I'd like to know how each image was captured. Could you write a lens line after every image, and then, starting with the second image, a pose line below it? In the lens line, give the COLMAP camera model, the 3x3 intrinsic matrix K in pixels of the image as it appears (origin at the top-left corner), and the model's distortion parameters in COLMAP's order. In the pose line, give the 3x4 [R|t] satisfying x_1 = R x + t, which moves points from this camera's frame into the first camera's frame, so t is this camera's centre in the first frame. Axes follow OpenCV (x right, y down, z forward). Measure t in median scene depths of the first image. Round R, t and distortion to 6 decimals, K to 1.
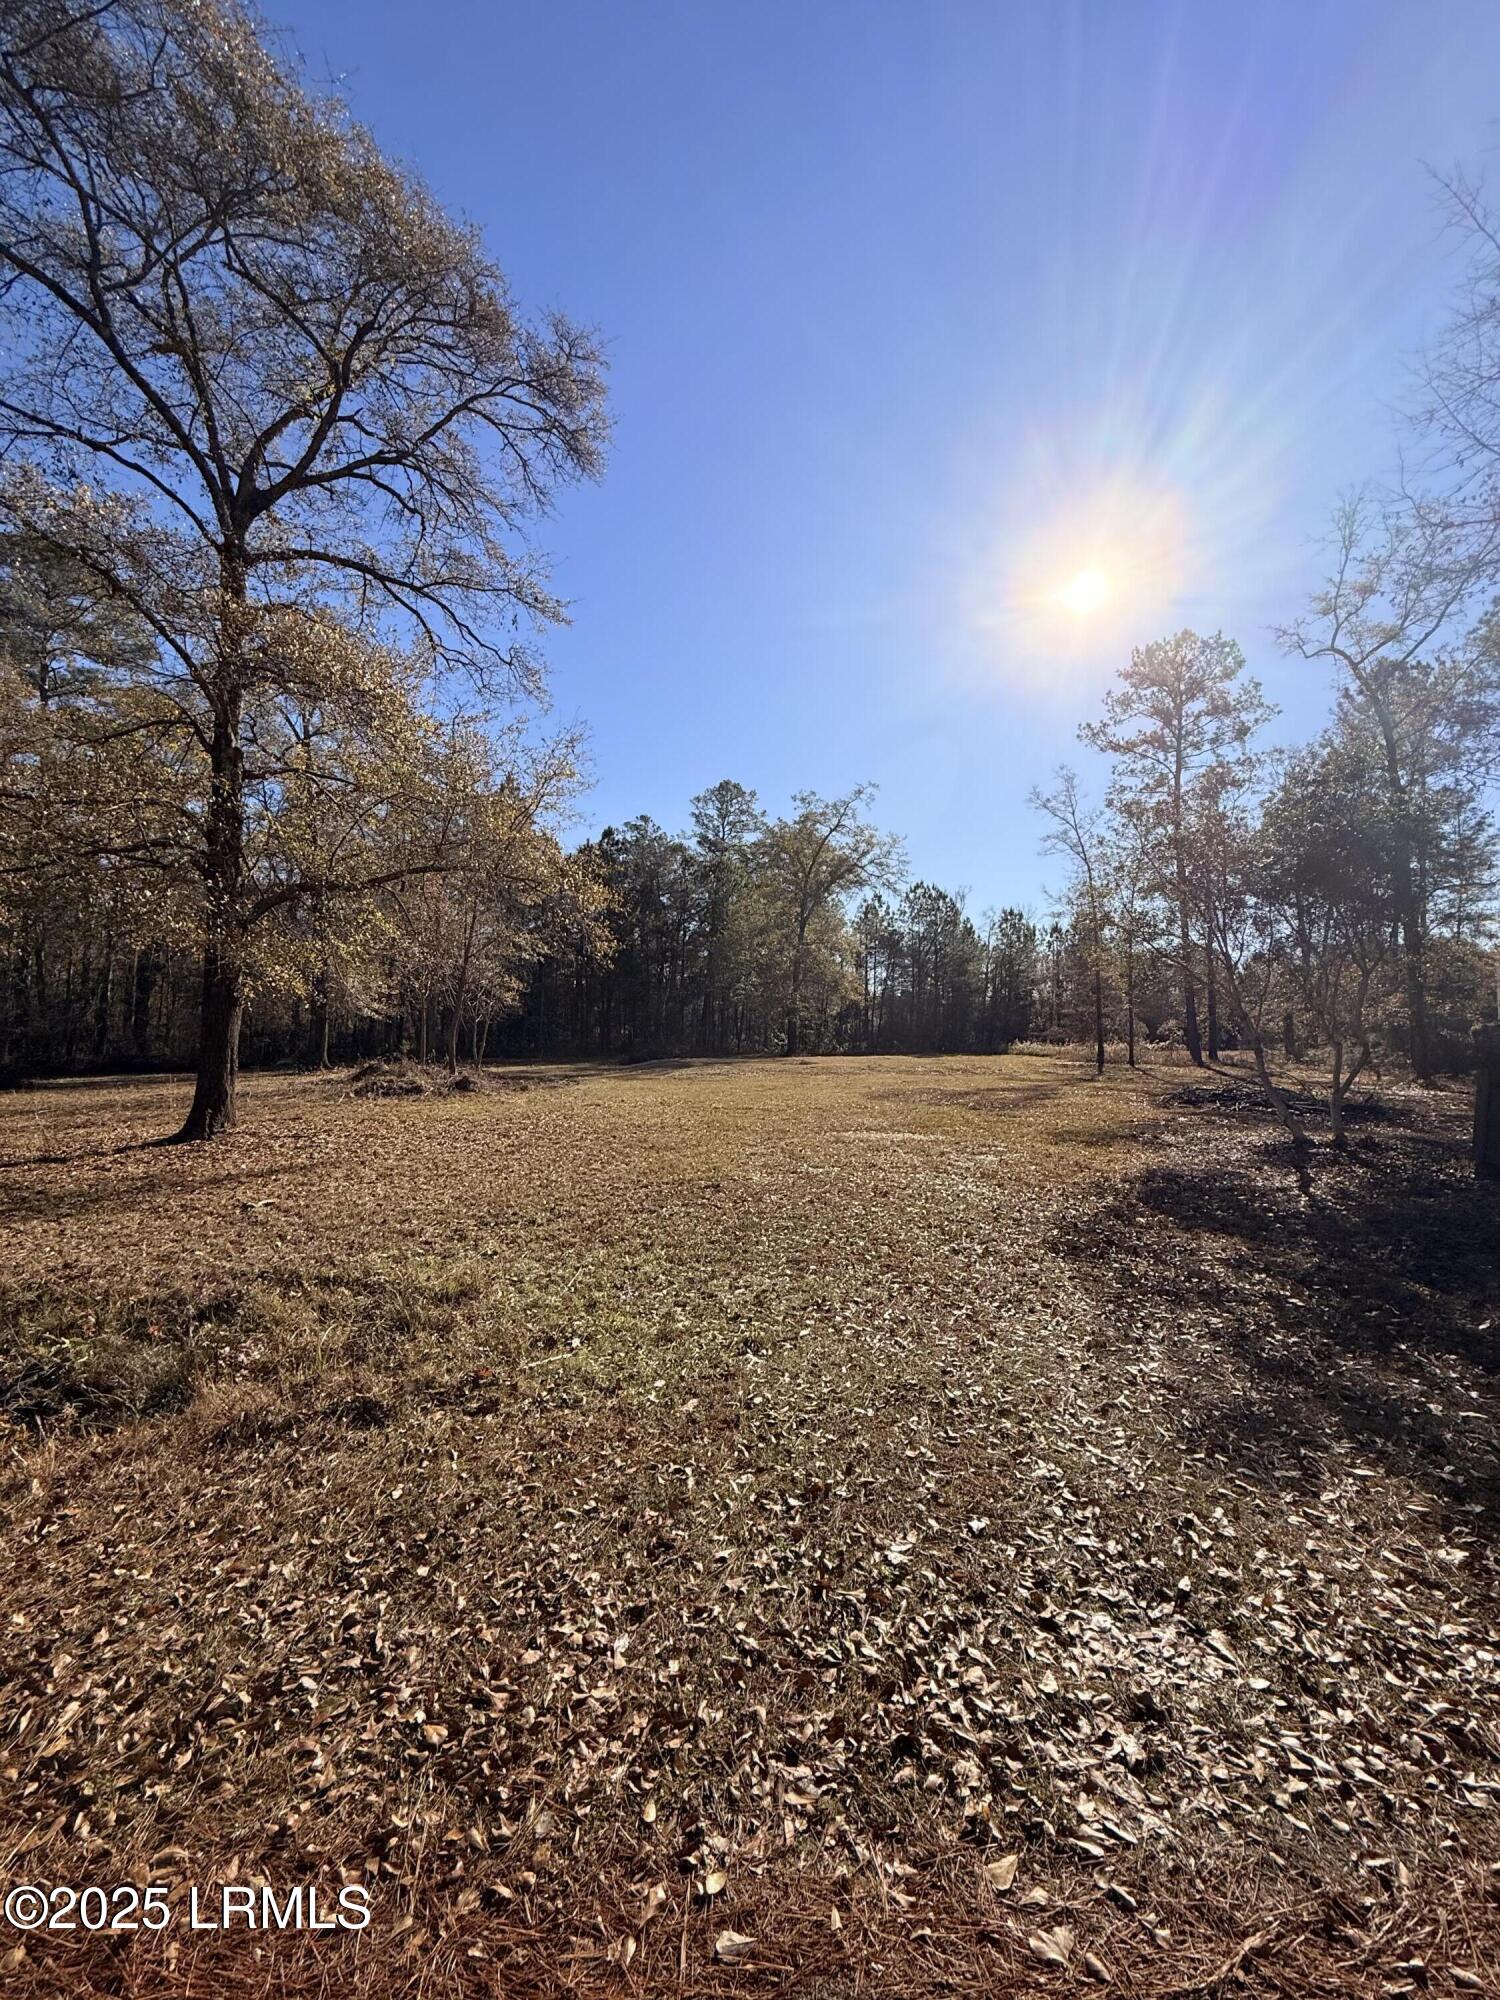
lens RADIAL K [[792.0, 0, 752.6], [0, 792.0, 999.1], [0, 0, 1]] dist [0.003217, -0.000871]
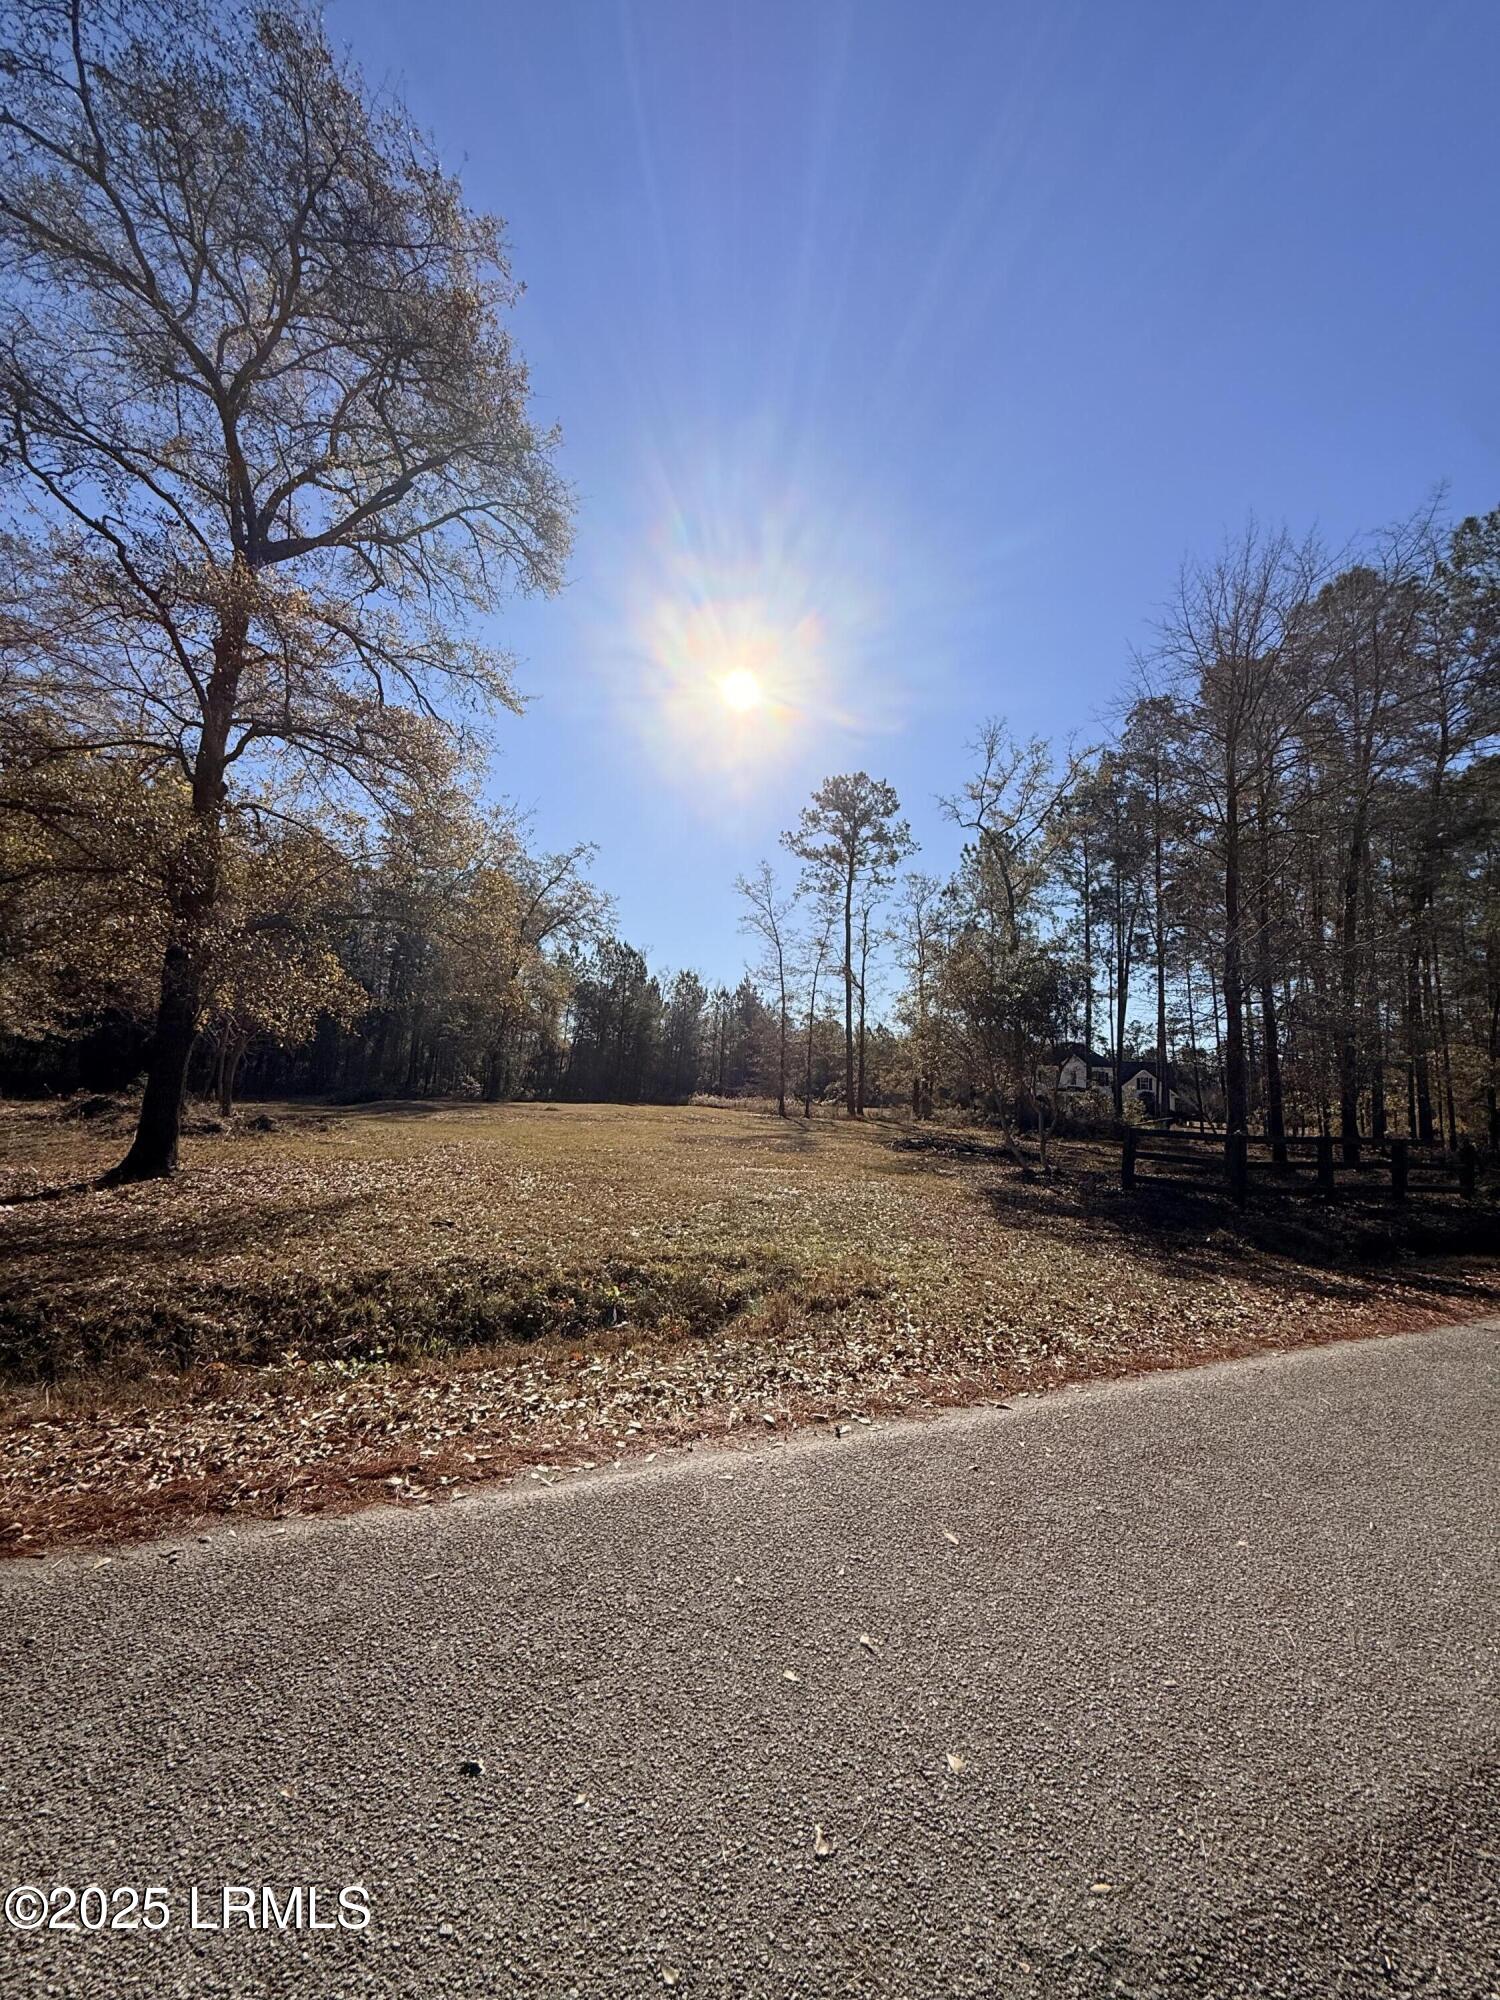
lens RADIAL K [[792.0, 0, 749.5], [0, 792.0, 995.8], [0, 0, 1]] dist [0.003217, -0.000871]
pose [[0.900977, 0.088993, 0.424643, -0.471403], [-0.062279, 0.995130, -0.076411, -0.014121], [-0.429374, 0.042398, 0.902131, -0.185743]]
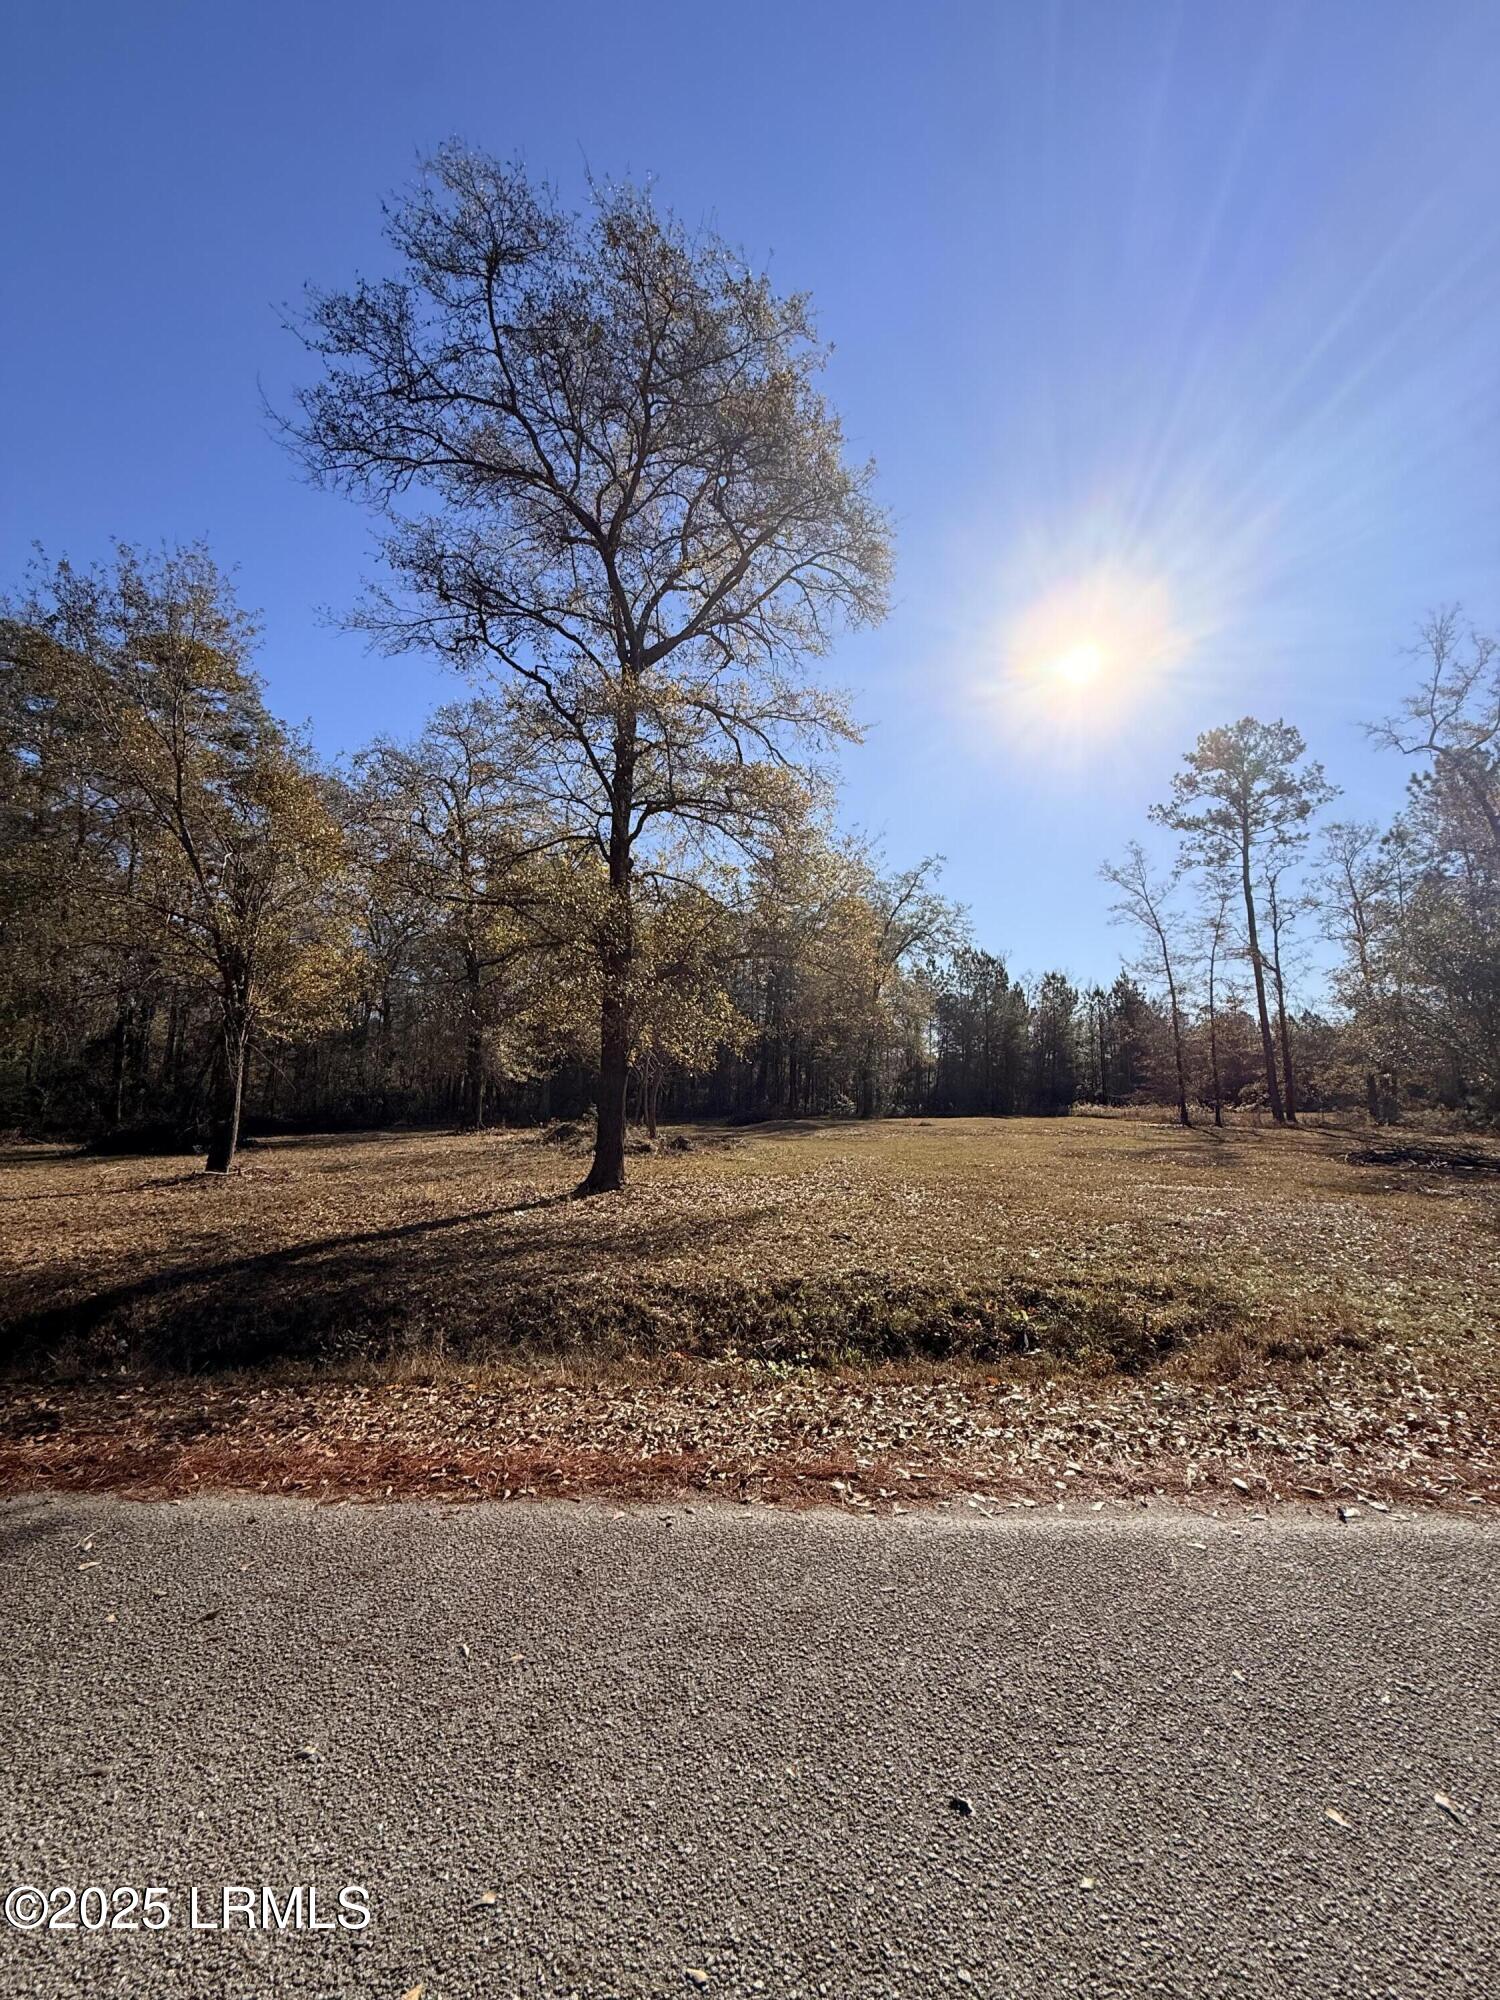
lens RADIAL K [[792.0, 0, 749.6], [0, 792.0, 994.6], [0, 0, 1]] dist [0.003217, -0.000871]
pose [[0.999978, -0.000166, -0.006669, -0.480591], [-0.000379, 0.996662, -0.081644, -0.014344], [0.006661, 0.081644, 0.996639, -0.179921]]
